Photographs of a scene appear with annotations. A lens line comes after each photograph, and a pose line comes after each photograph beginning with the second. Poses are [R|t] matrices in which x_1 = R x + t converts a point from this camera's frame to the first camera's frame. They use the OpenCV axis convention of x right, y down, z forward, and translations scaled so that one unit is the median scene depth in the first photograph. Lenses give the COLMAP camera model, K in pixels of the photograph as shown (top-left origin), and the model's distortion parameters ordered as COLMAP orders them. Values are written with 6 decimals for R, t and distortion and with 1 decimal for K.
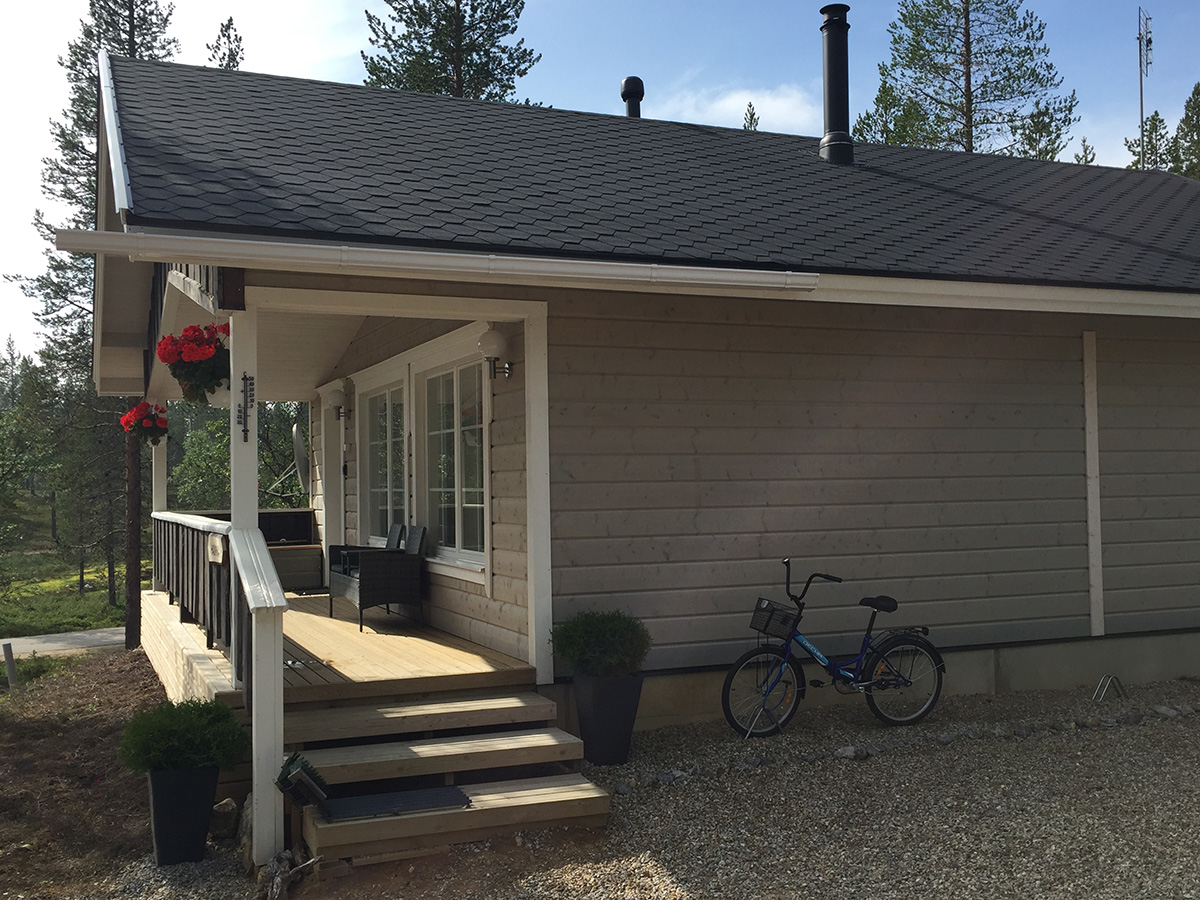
lens RADIAL K [[1197.3, 0, 603.4], [0, 1197.3, 449.1], [0, 0, 1]] dist [0.004019, 0.000000]
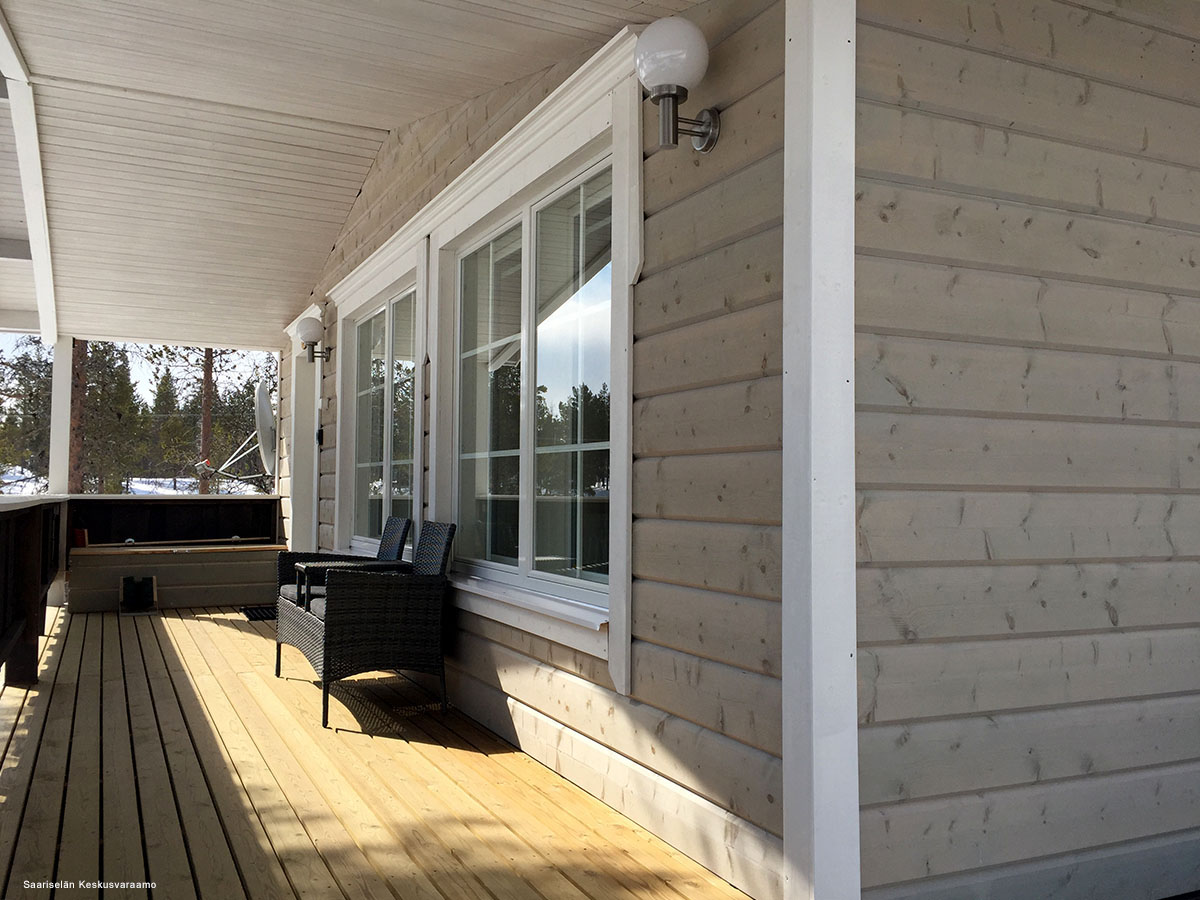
lens RADIAL K [[1016.4, 0, 595.2], [0, 1016.4, 450.2], [0, 0, 1]] dist [0.059534, -0.022439]
pose [[0.999222, 0.025654, 0.029943, -0.103999], [-0.025298, 0.999605, -0.012228, 0.037396], [-0.030245, 0.011461, 0.999477, 0.562844]]
